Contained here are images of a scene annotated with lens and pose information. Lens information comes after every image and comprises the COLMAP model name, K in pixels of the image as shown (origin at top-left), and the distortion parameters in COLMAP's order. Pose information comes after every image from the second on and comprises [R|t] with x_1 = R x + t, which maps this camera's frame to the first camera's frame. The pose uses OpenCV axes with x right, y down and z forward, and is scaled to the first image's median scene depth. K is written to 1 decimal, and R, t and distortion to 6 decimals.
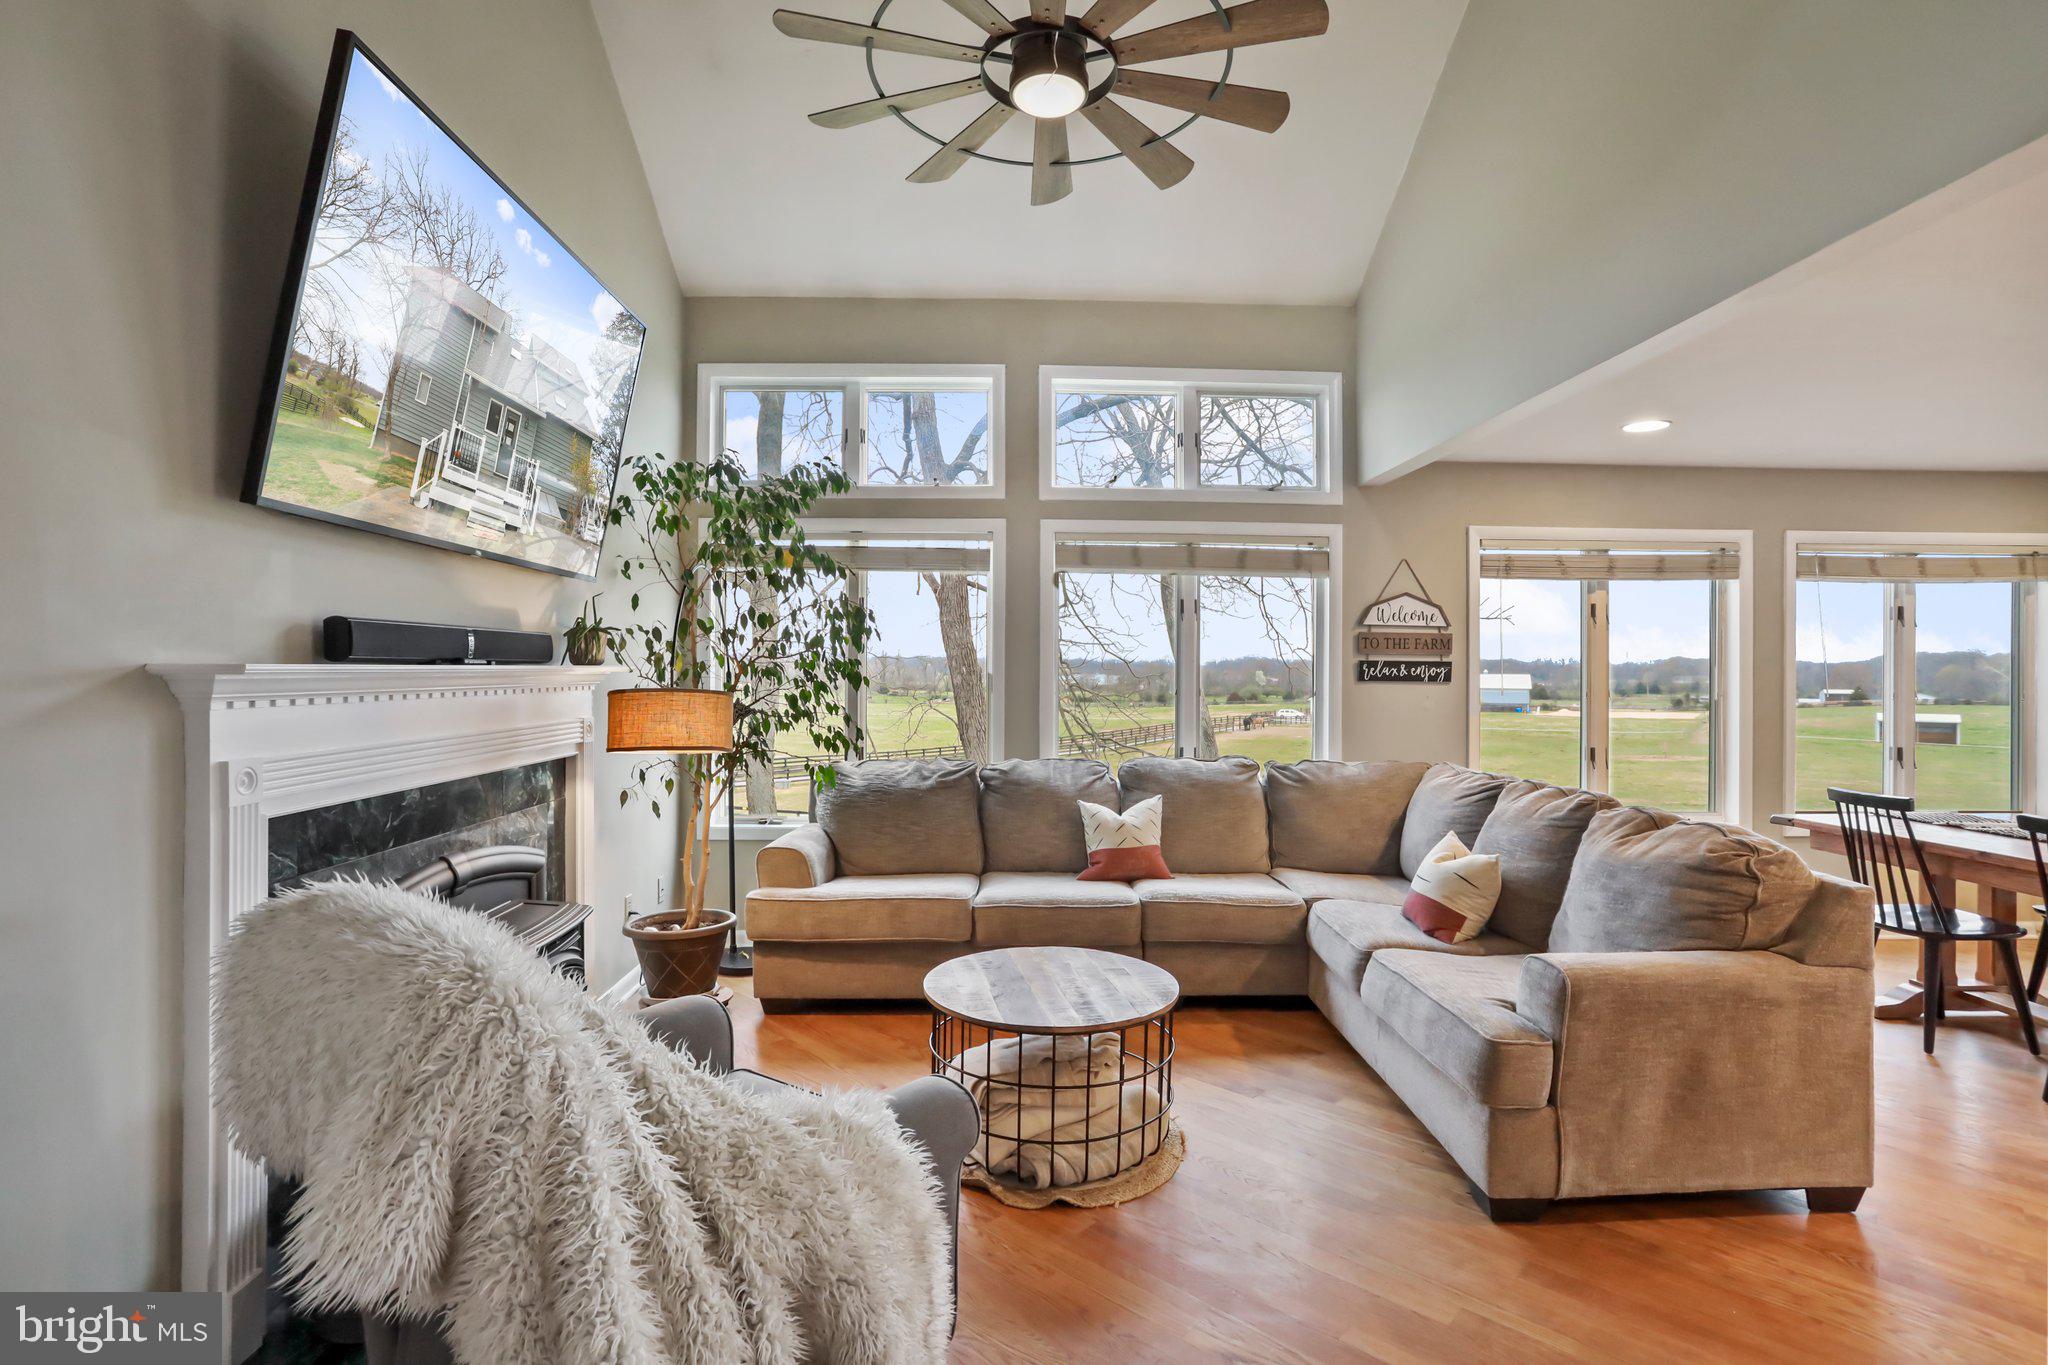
lens RADIAL K [[1014.7, 0, 1036.6], [0, 1014.7, 669.2], [0, 0, 1]] dist [-0.030606, 0.009108]
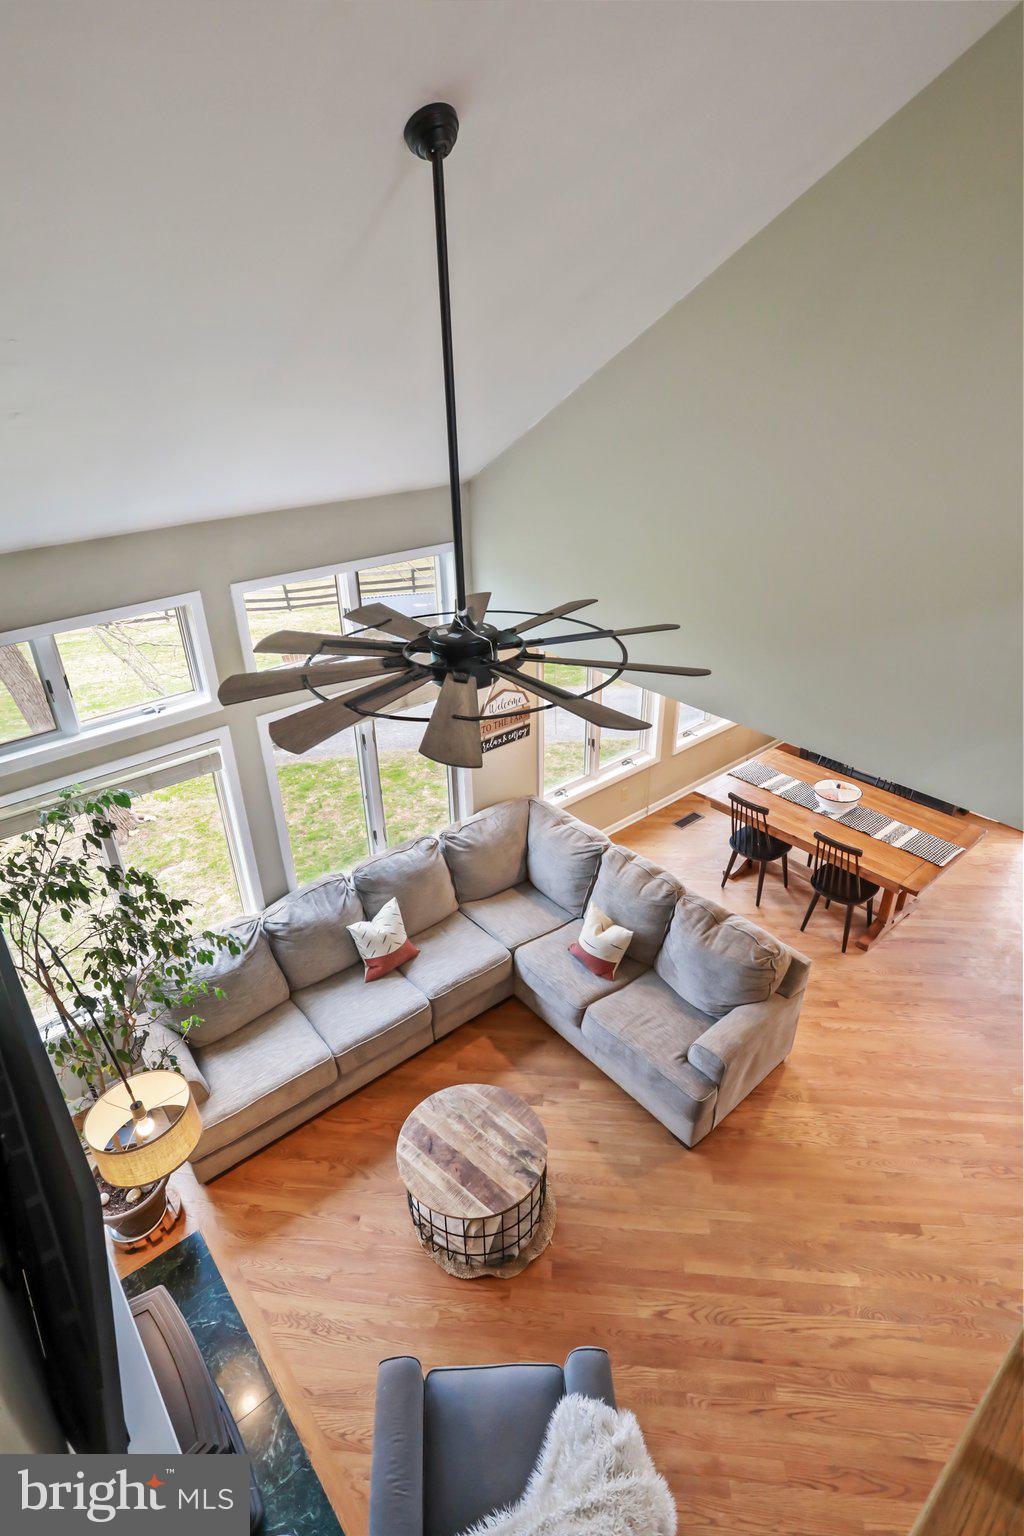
lens RADIAL K [[798.8, 0, 520.4], [0, 798.8, 768.4], [0, 0, 1]] dist [-0.001043, 0.000419]
pose [[0.785314, -0.301778, 0.540567, -0.296965], [0.011258, 0.879968, 0.474899, -0.581283], [-0.618996, -0.366859, 0.694449, 0.181718]]
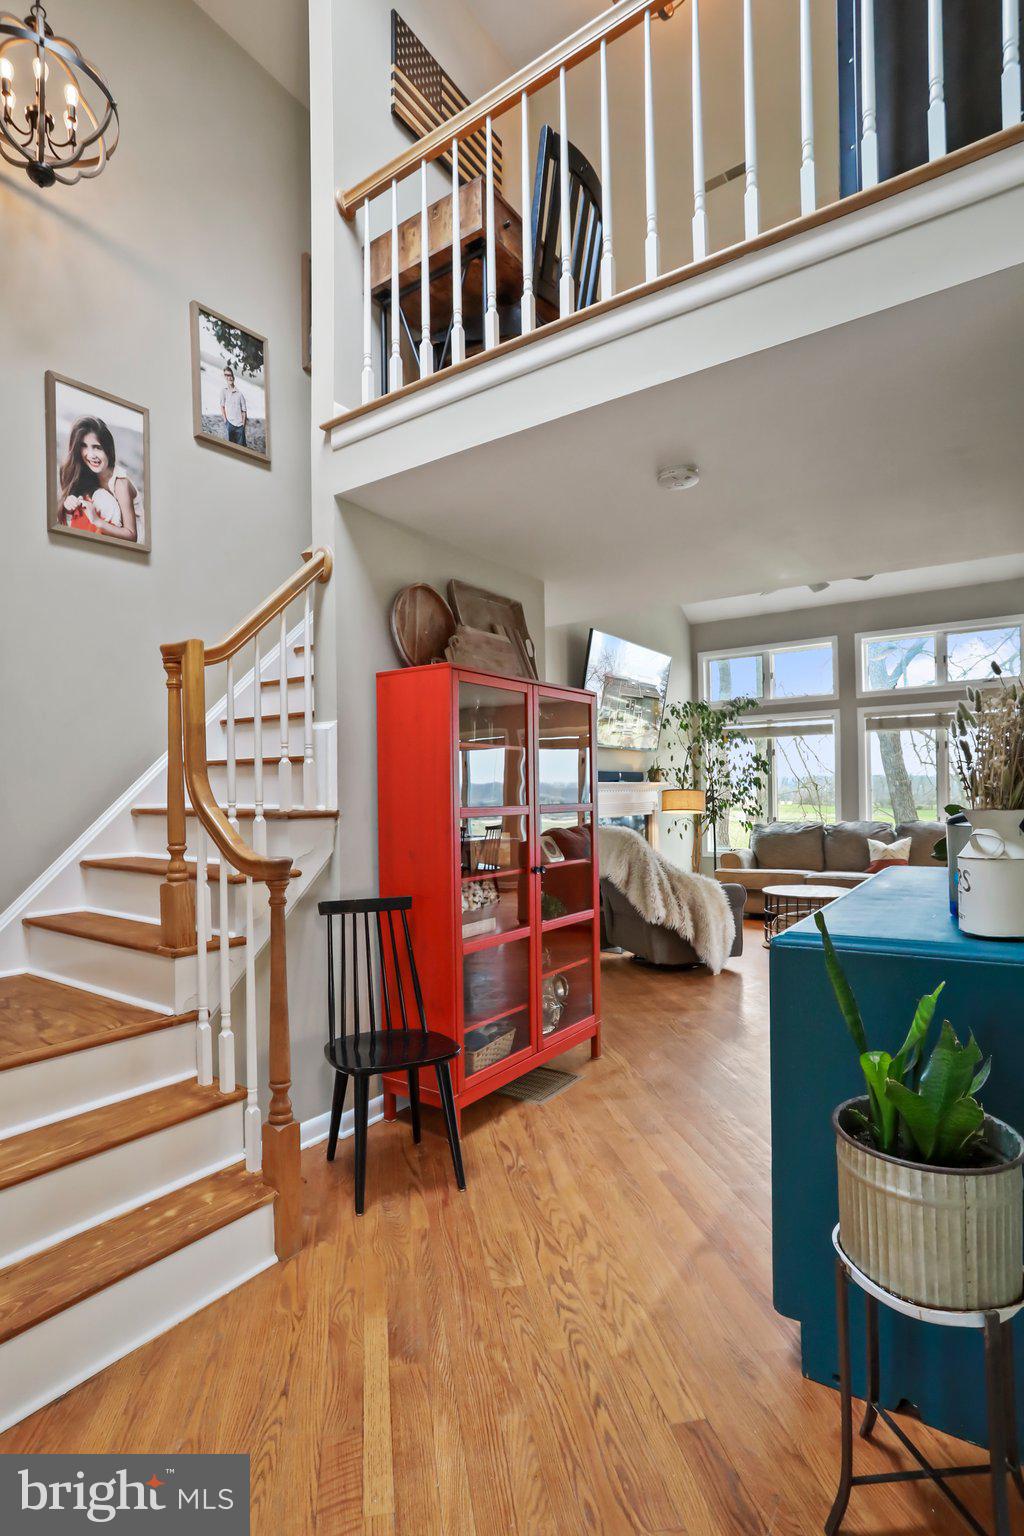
lens RADIAL K [[761.0, 0, 476.7], [0, 761.0, 798.9], [0, 0, 1]] dist [-0.030606, 0.009108]
pose [[0.785985, -0.015518, -0.618050, 0.386204], [0.022236, 0.999748, 0.003176, 0.020343], [0.617845, -0.016239, 0.786132, -0.795365]]
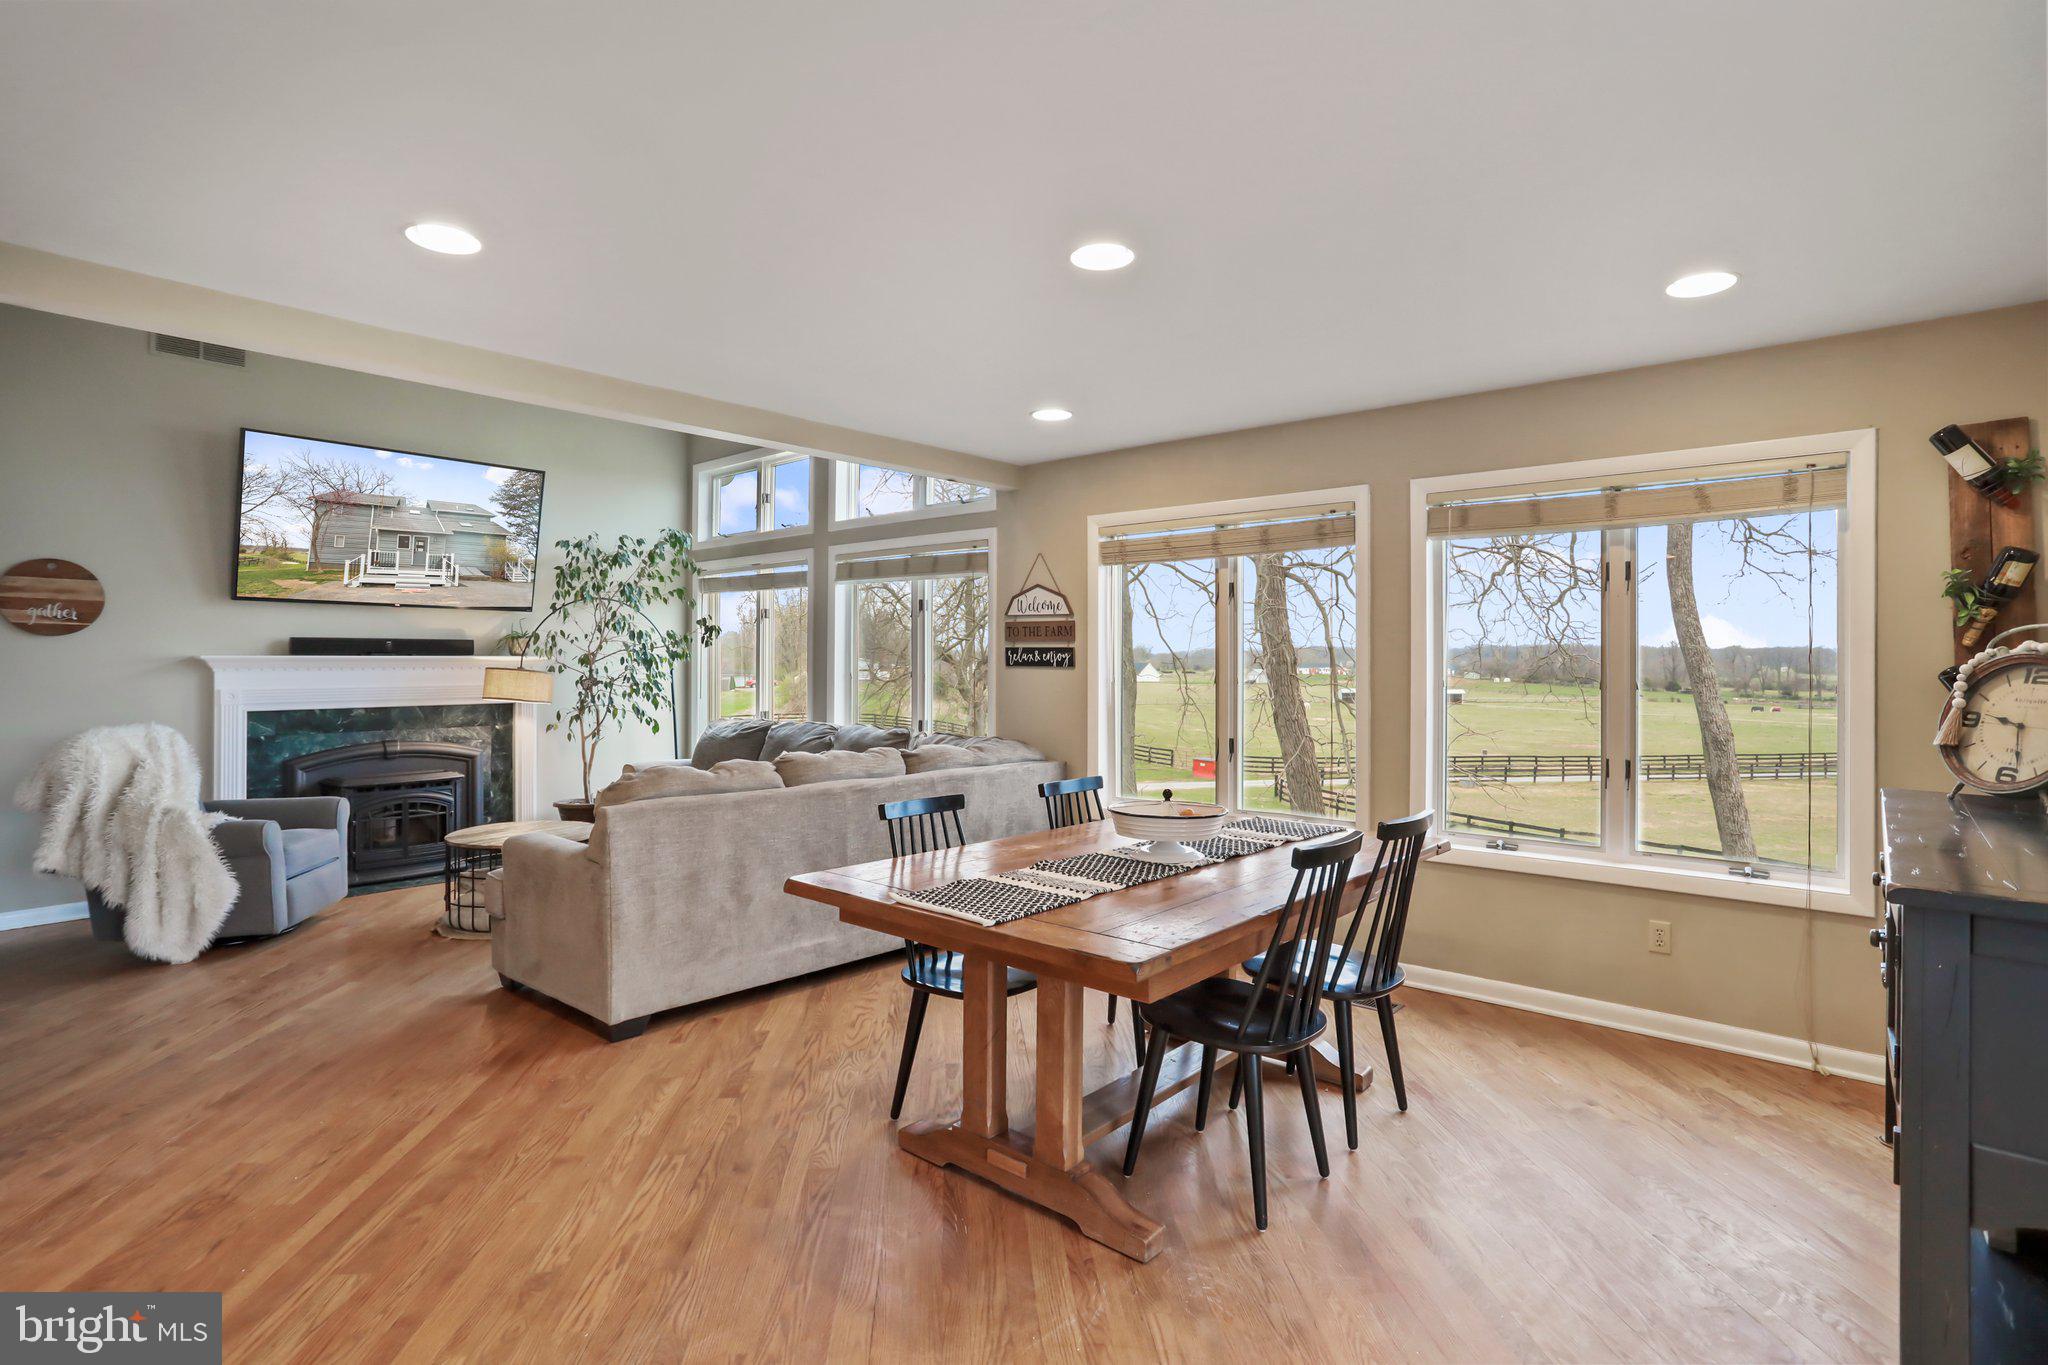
lens RADIAL K [[1014.7, 0, 1026.8], [0, 1014.7, 665.8], [0, 0, 1]] dist [-0.030606, 0.009108]
pose [[0.721549, 0.001610, -0.692362, 1.258015], [0.001623, 0.999991, 0.004017, 0.008151], [0.692362, -0.004023, 0.721539, 0.231760]]
